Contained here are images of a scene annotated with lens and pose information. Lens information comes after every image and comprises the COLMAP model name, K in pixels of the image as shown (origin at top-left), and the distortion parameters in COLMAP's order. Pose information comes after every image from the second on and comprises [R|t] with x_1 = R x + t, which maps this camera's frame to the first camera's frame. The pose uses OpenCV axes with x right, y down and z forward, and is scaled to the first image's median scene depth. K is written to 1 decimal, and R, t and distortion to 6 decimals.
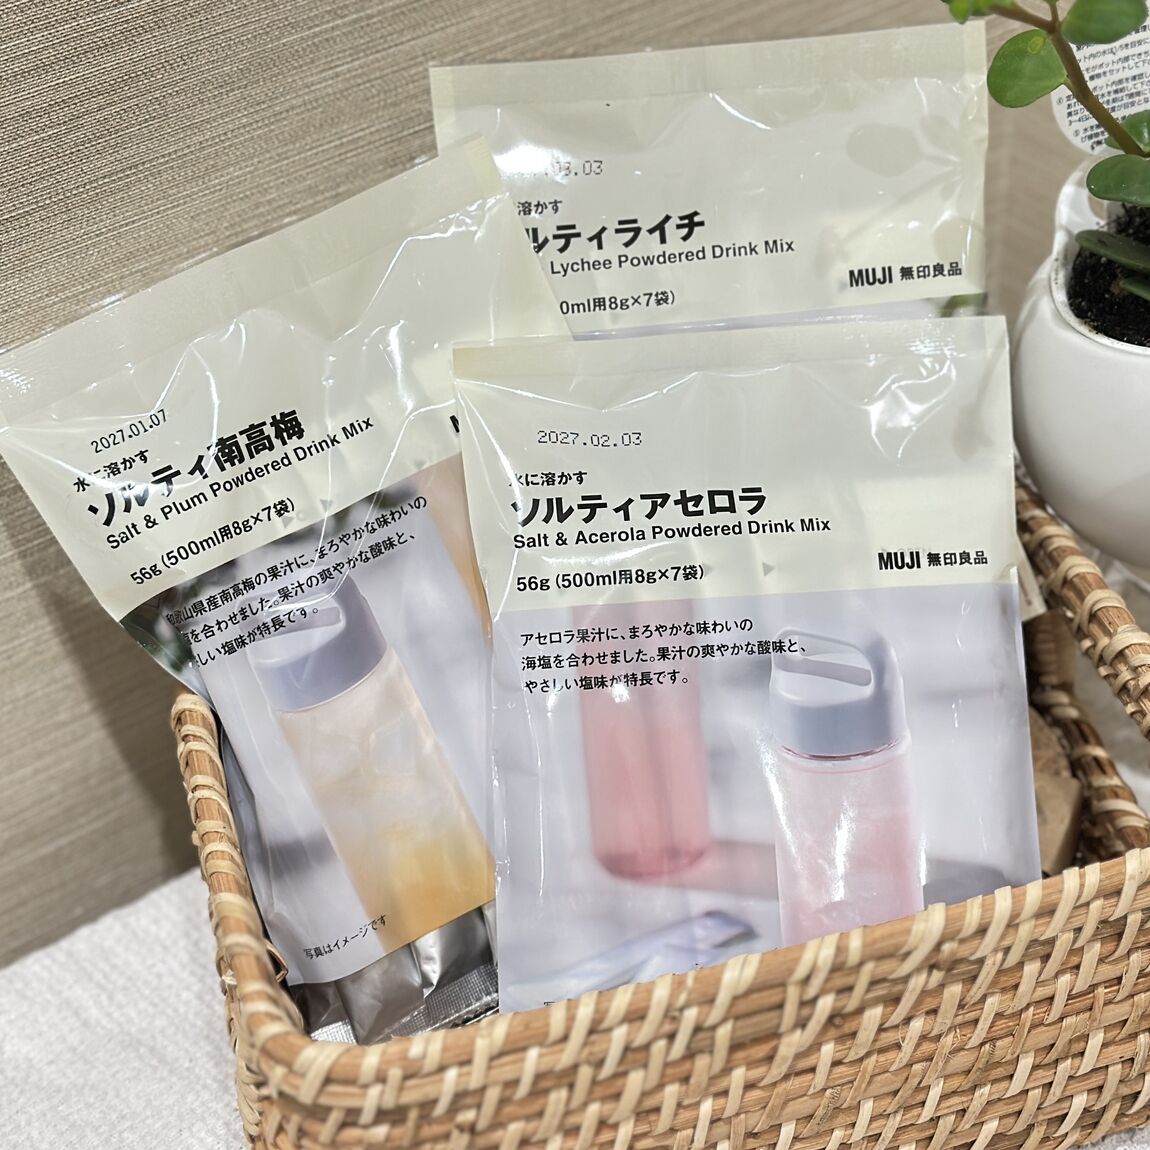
lens RADIAL K [[3306.2, 0, 575.0], [0, 3306.2, 575.0], [0, 0, 1]] dist [0.418280, -2.064460]
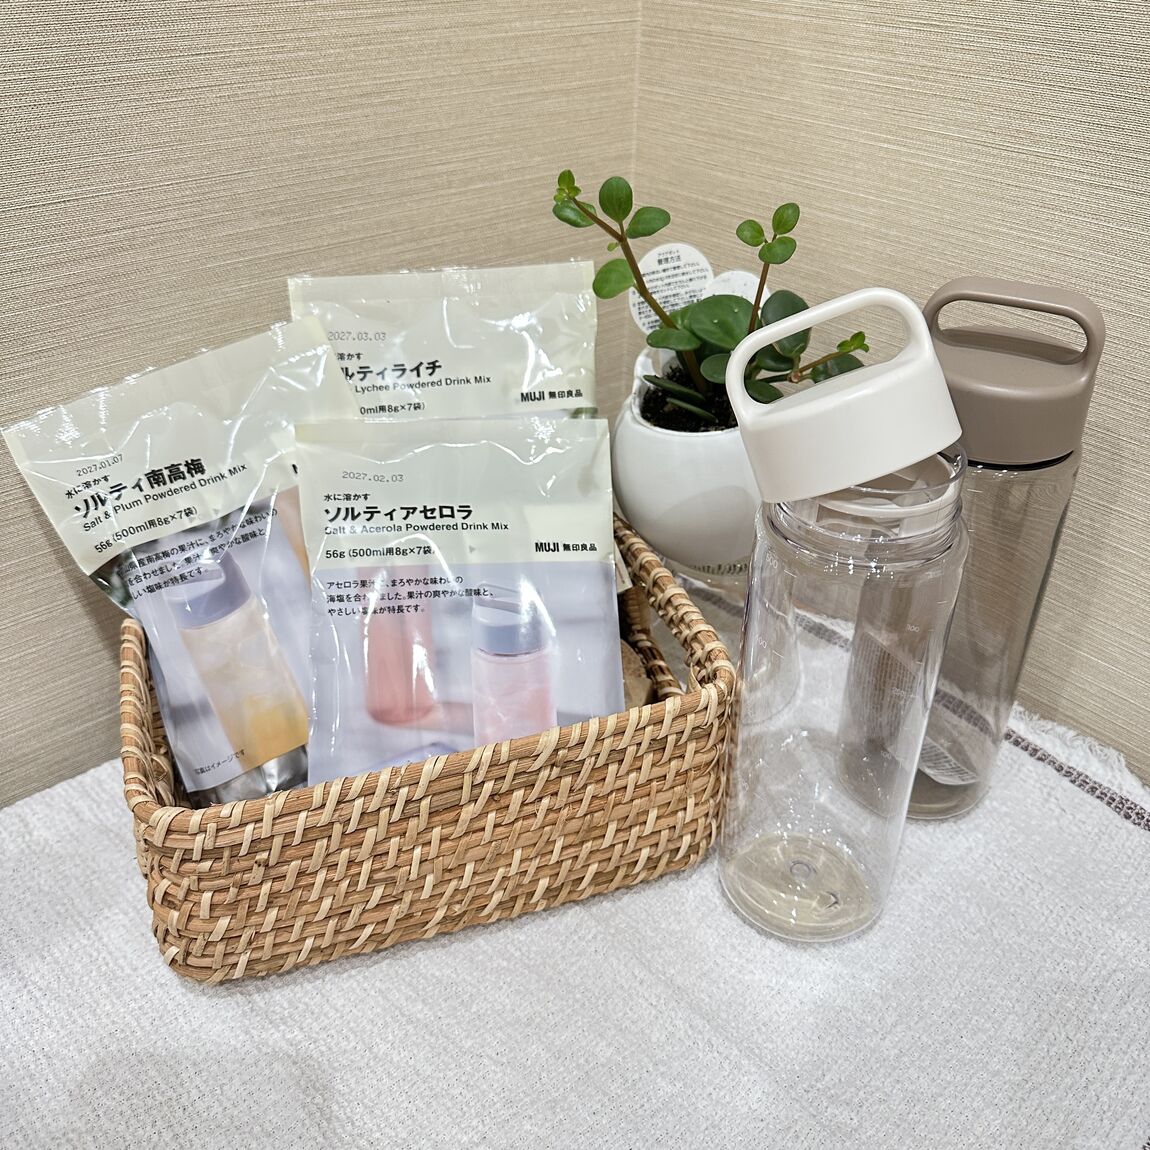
lens RADIAL K [[1271.2, 0, 575.0], [0, 1271.2, 575.0], [0, 0, 1]] dist [0.342133, -1.290109]
pose [[0.999298, 0.004273, 0.037206, 0.088489], [0.000321, 0.992455, -0.122611, 0.095805], [-0.037449, 0.122537, 0.991757, 0.322847]]
